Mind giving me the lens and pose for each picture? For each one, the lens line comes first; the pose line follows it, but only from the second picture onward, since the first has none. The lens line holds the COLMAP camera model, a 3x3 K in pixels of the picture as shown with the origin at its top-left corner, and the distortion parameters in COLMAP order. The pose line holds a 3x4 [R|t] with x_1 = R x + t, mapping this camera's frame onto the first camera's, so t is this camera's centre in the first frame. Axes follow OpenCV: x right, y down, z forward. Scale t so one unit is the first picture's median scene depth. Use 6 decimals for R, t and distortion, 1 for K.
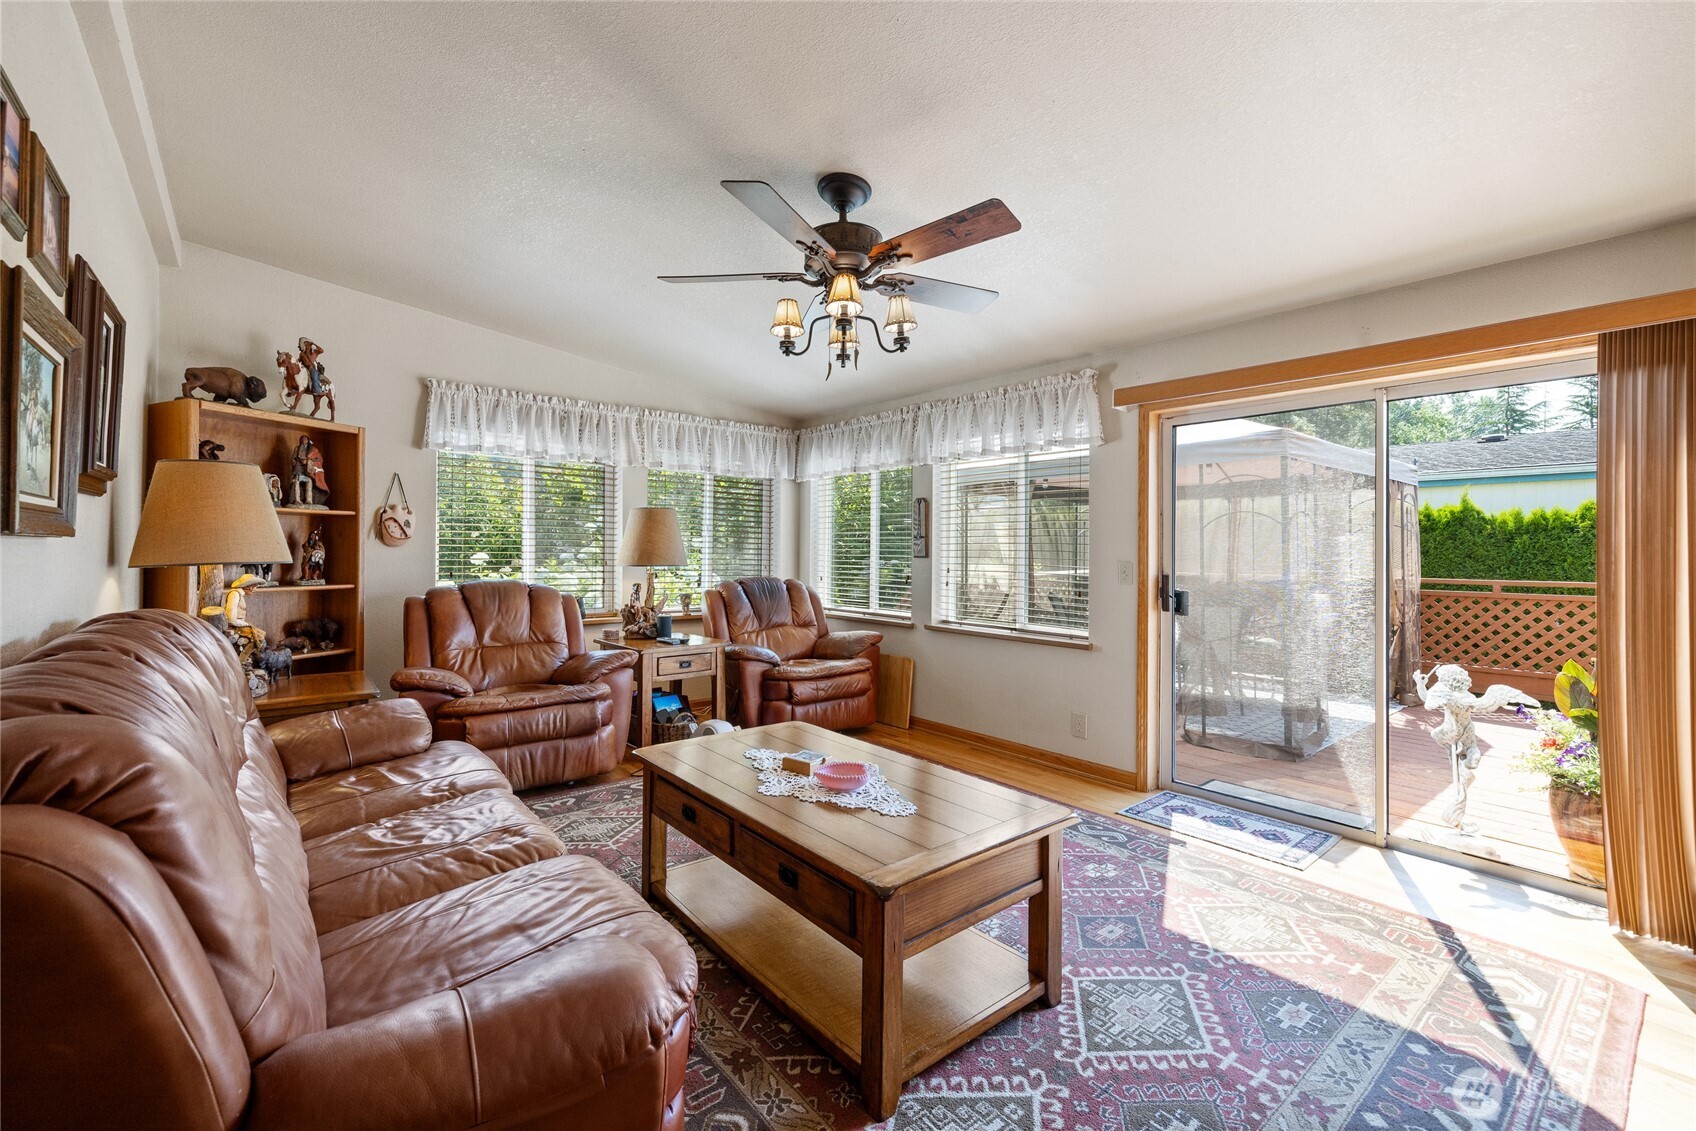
lens RADIAL K [[716.6, 0, 836.5], [0, 716.6, 548.7], [0, 0, 1]] dist [0.000019, 0.000525]
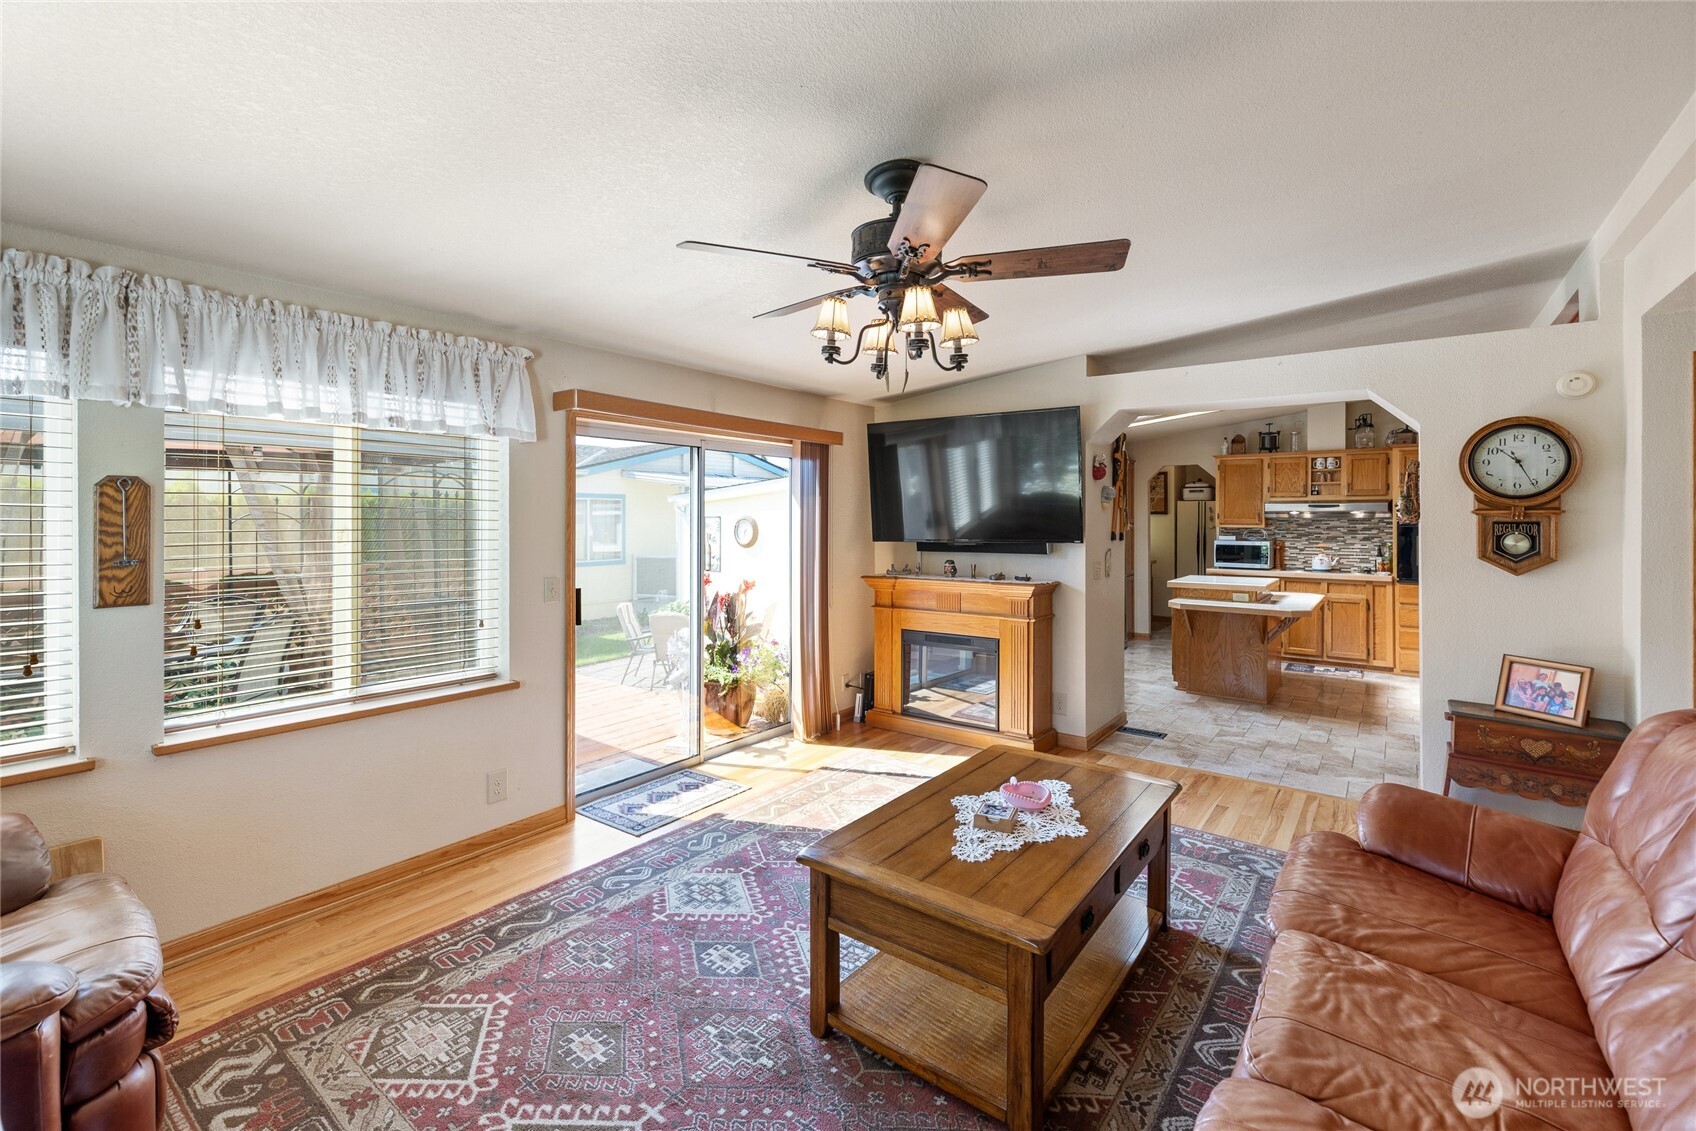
lens RADIAL K [[716.6, 0, 850.2], [0, 716.6, 520.1], [0, 0, 1]] dist [0.000019, 0.000525]
pose [[-0.235037, -0.012641, 0.971904, -0.620993], [-0.011576, 0.999881, 0.010205, -0.075624], [-0.971917, -0.008852, -0.235155, 0.948400]]
